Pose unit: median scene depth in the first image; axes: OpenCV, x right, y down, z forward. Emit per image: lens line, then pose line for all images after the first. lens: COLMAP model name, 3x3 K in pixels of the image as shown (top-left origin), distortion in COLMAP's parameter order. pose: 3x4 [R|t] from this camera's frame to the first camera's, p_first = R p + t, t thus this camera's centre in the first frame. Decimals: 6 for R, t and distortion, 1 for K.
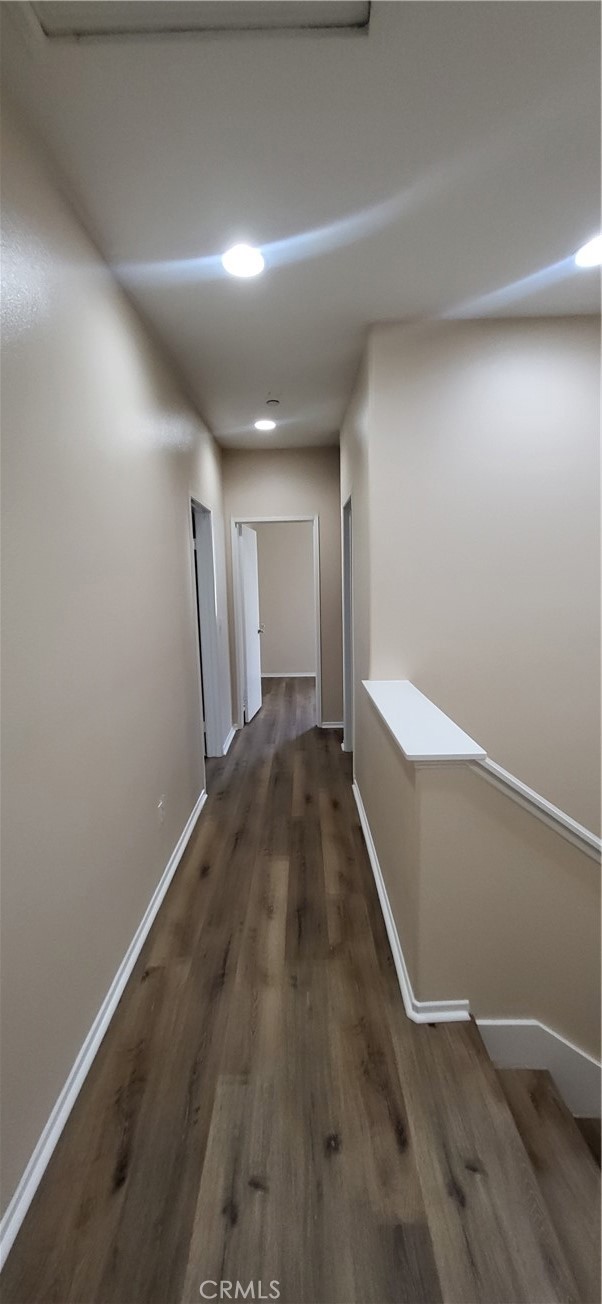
lens RADIAL K [[517.3, 0, 302.8], [0, 517.3, 652.2], [0, 0, 1]] dist [0.001660, -0.001138]
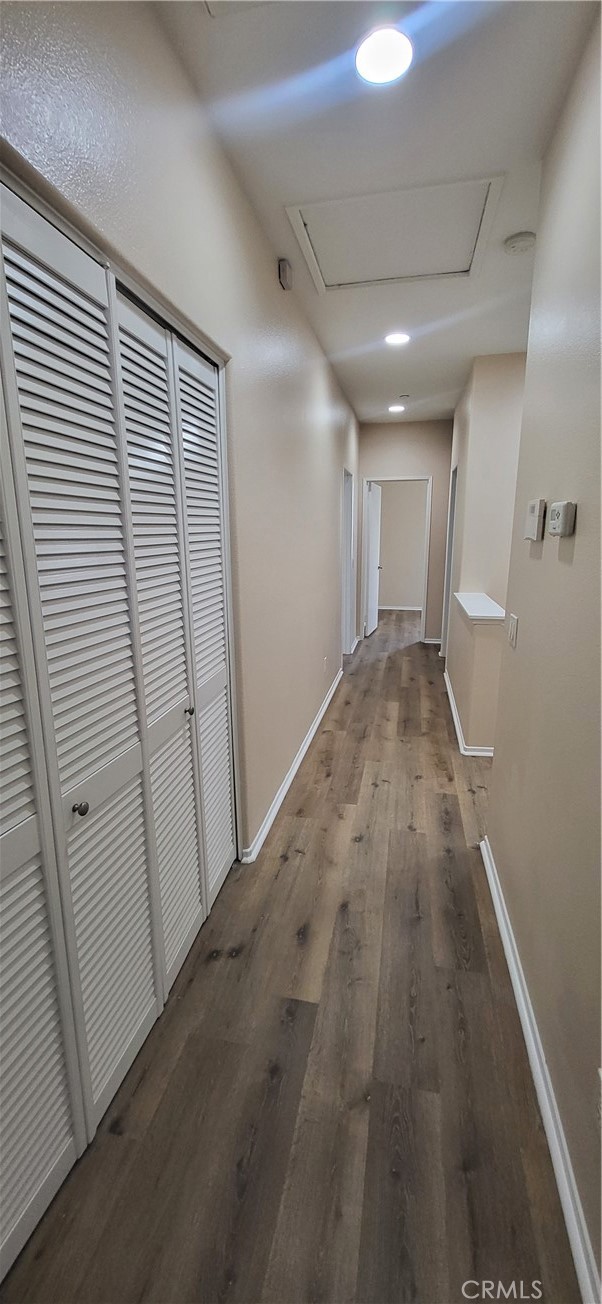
lens RADIAL K [[517.3, 0, 305.7], [0, 517.3, 657.1], [0, 0, 1]] dist [0.001660, -0.001138]
pose [[0.980238, 0.061943, -0.187874, -0.015875], [-0.041963, 0.993208, 0.108523, 0.088723], [0.193320, -0.098494, 0.976179, -0.565089]]
